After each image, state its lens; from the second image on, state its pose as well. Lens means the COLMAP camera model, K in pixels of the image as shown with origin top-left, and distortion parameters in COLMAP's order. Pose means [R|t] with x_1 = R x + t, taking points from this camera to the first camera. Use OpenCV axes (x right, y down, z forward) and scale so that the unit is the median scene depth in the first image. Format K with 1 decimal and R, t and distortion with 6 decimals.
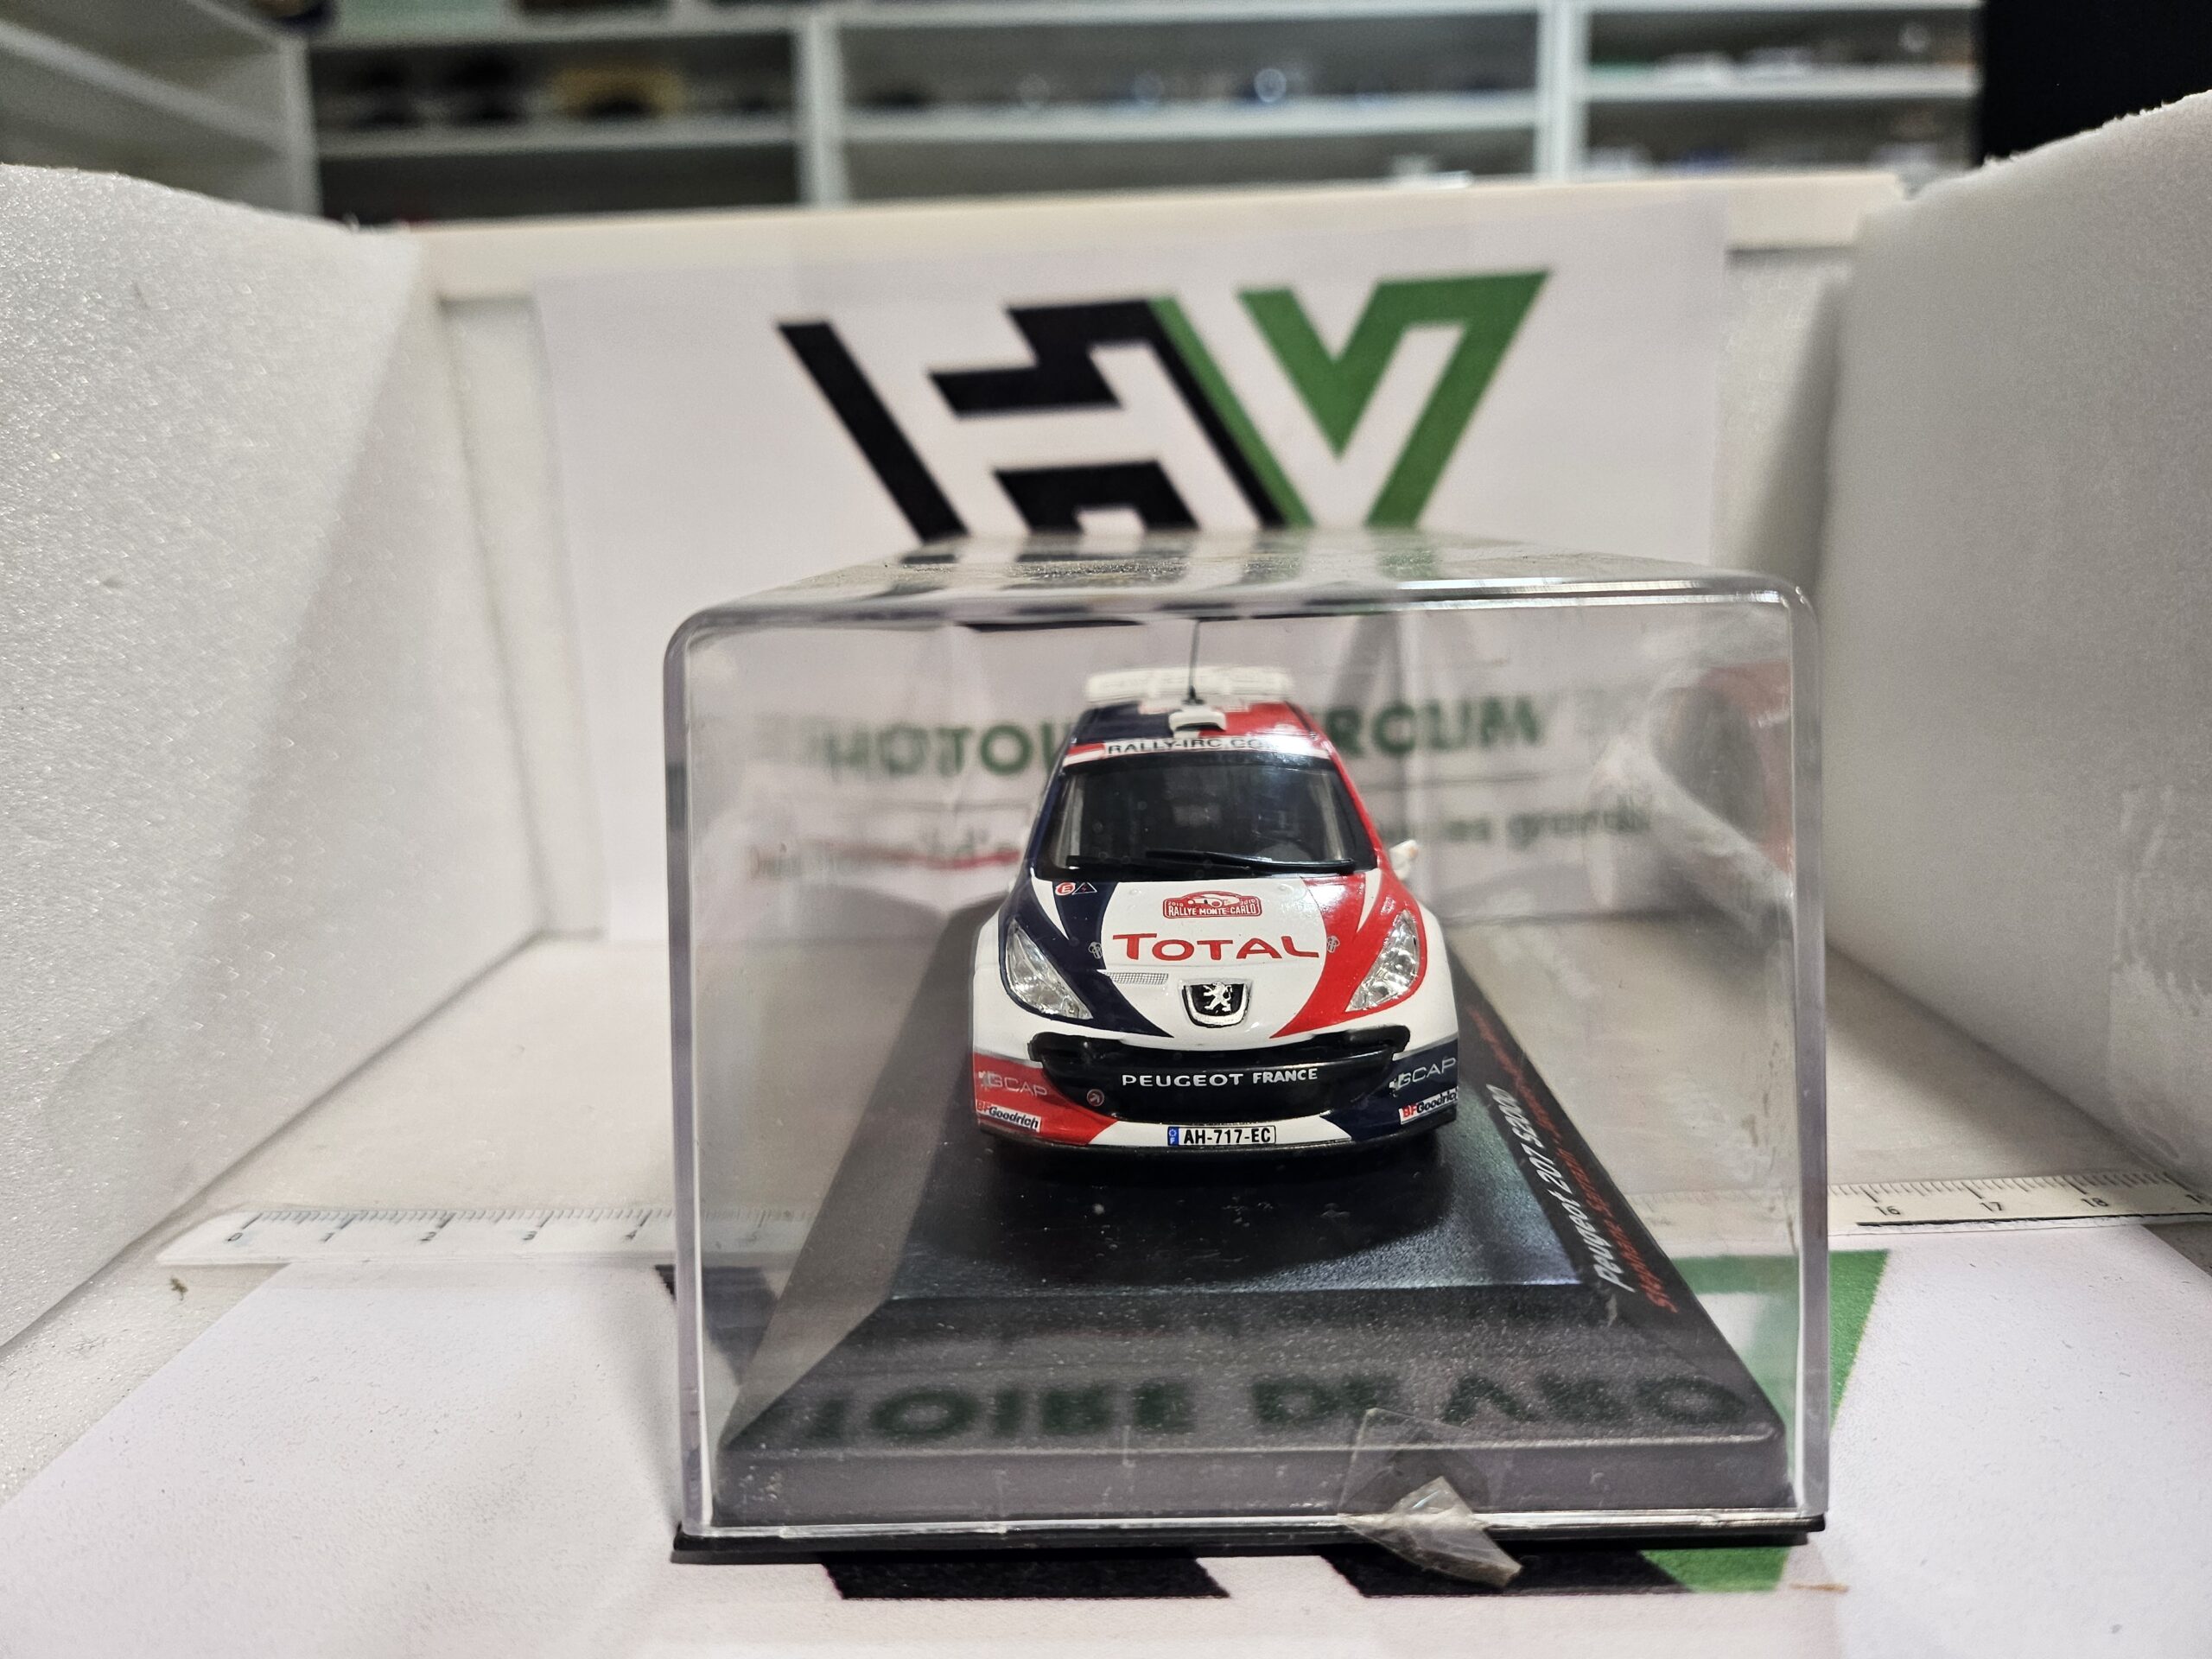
lens RADIAL K [[1596.1, 0, 1094.8], [0, 1596.1, 828.3], [0, 0, 1]] dist [-0.023419, -0.001579]
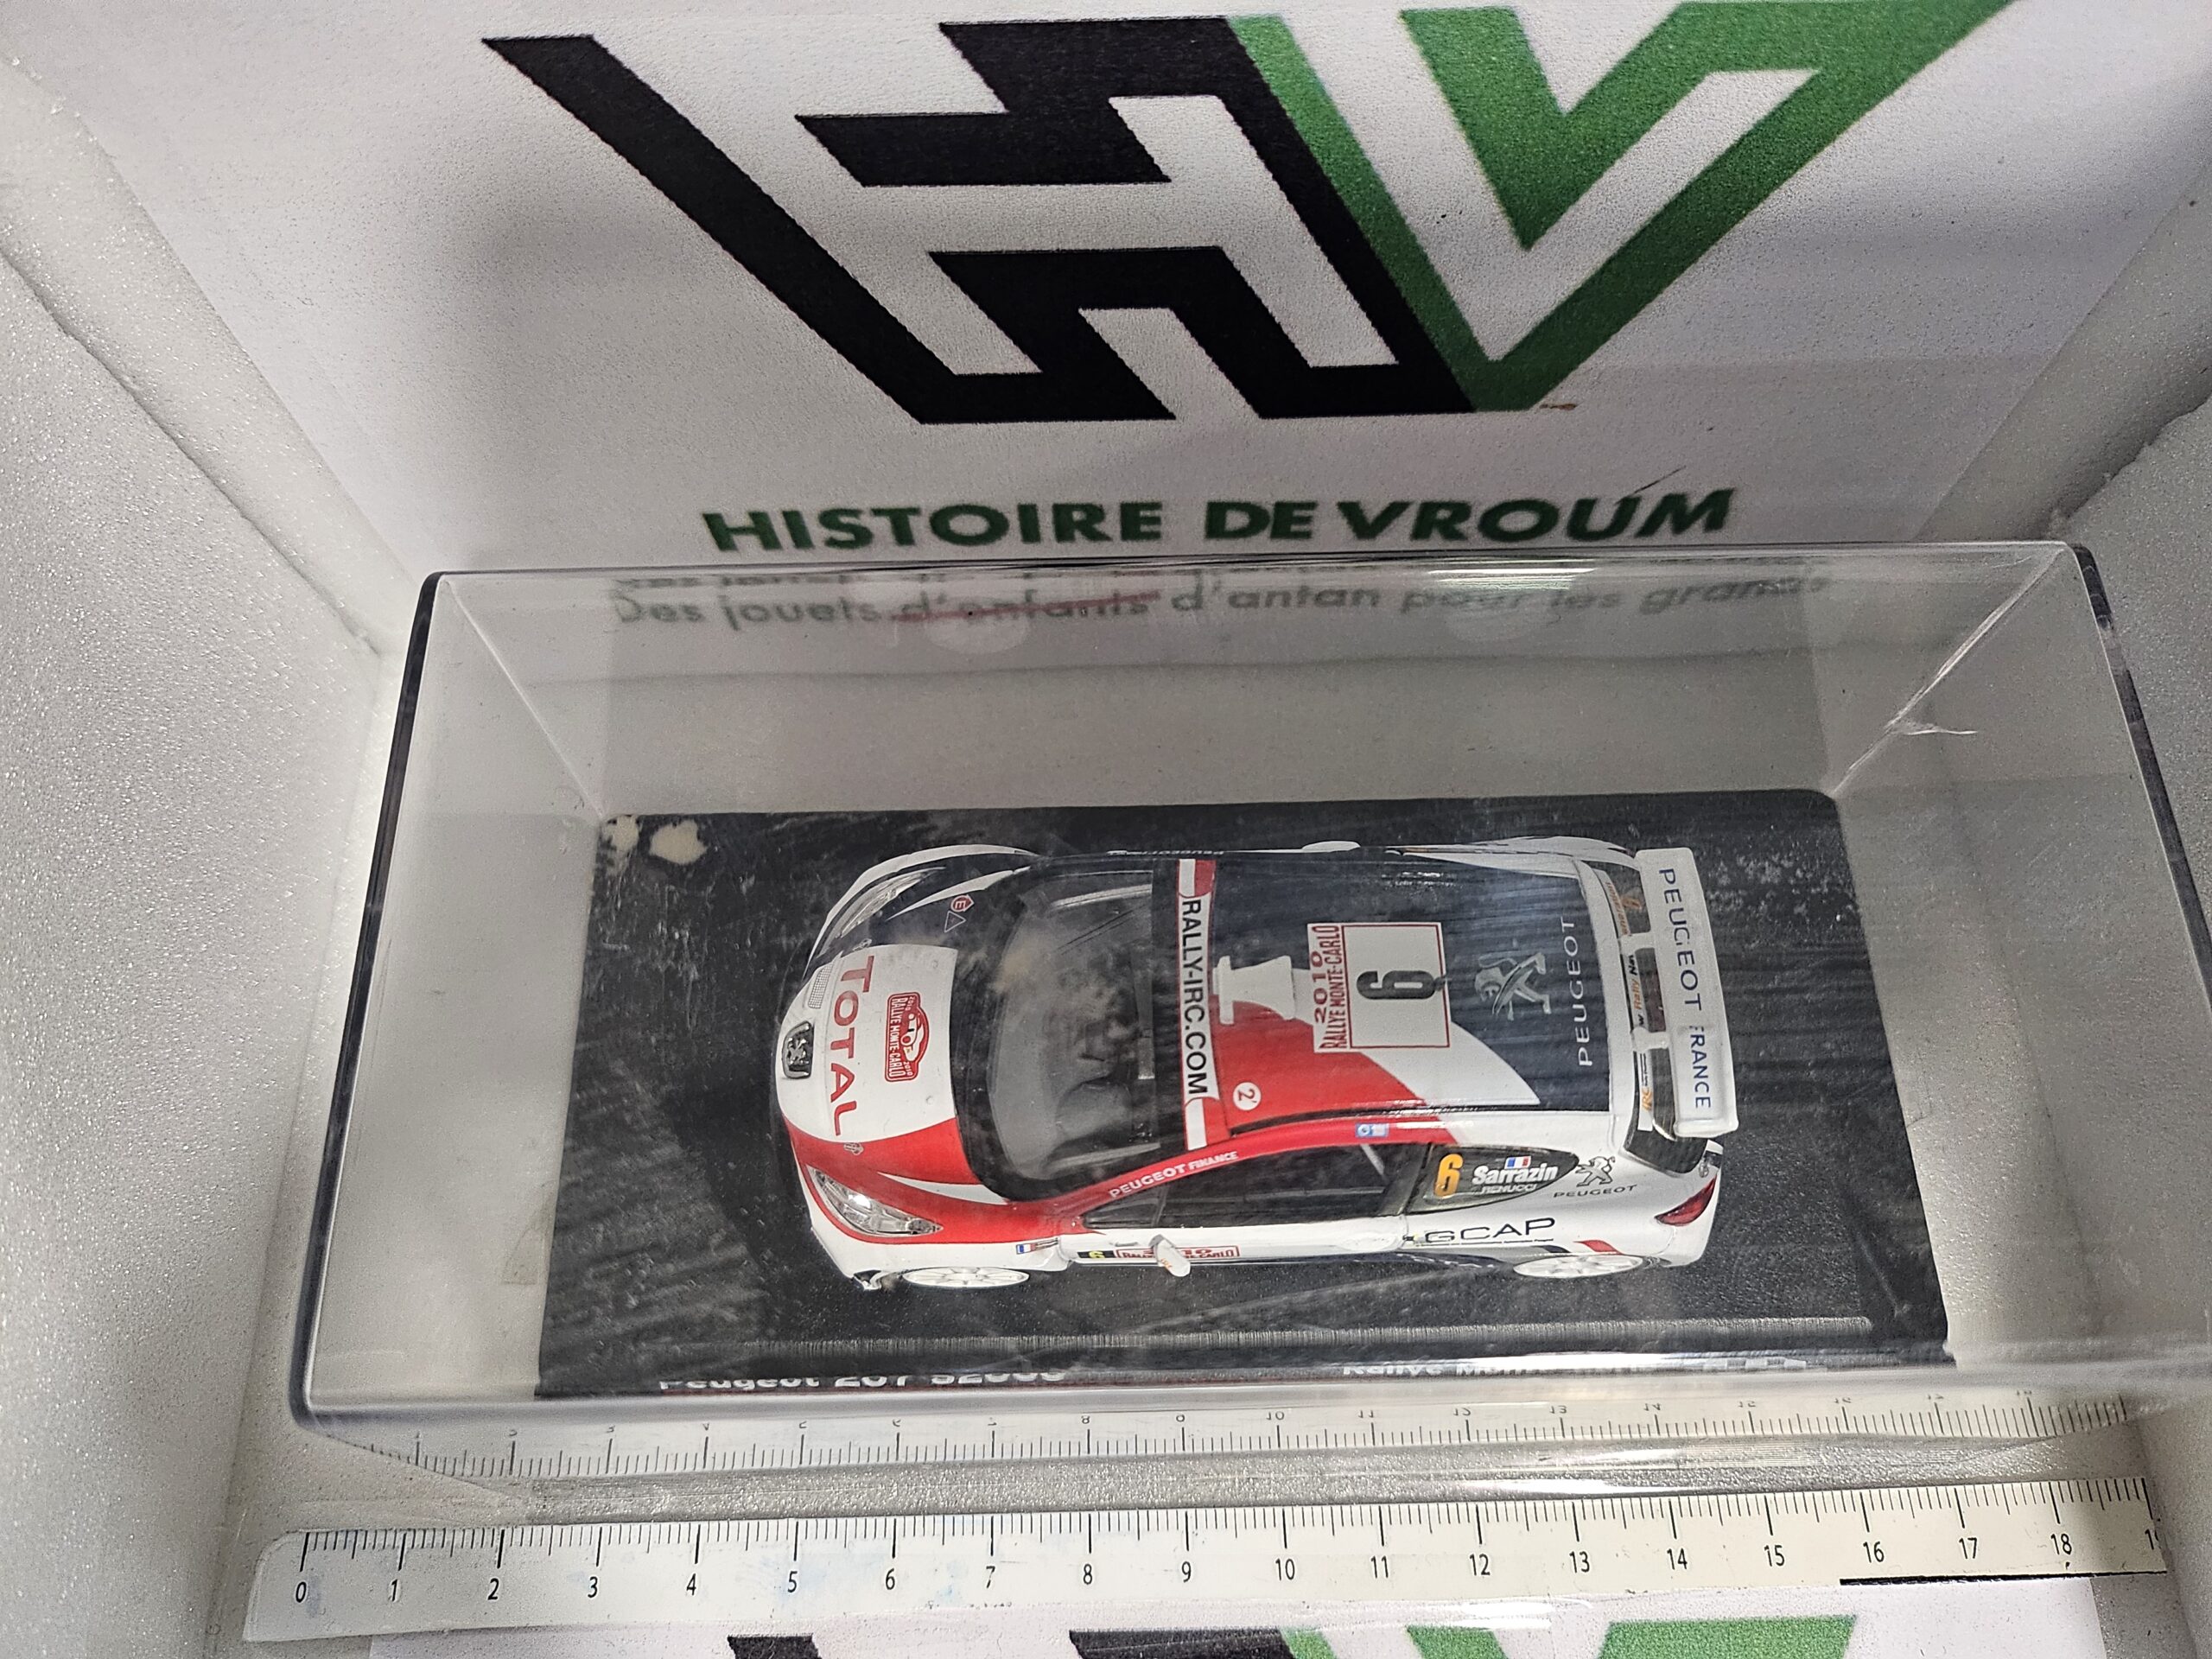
lens RADIAL K [[1575.9, 0, 1088.4], [0, 1575.9, 838.4], [0, 0, 1]] dist [-0.000897, -0.026131]
pose [[0.998629, -0.027894, 0.044301, -0.040376], [-0.018996, 0.595479, 0.803146, -0.581495], [-0.048783, -0.802886, 0.594133, 0.504518]]
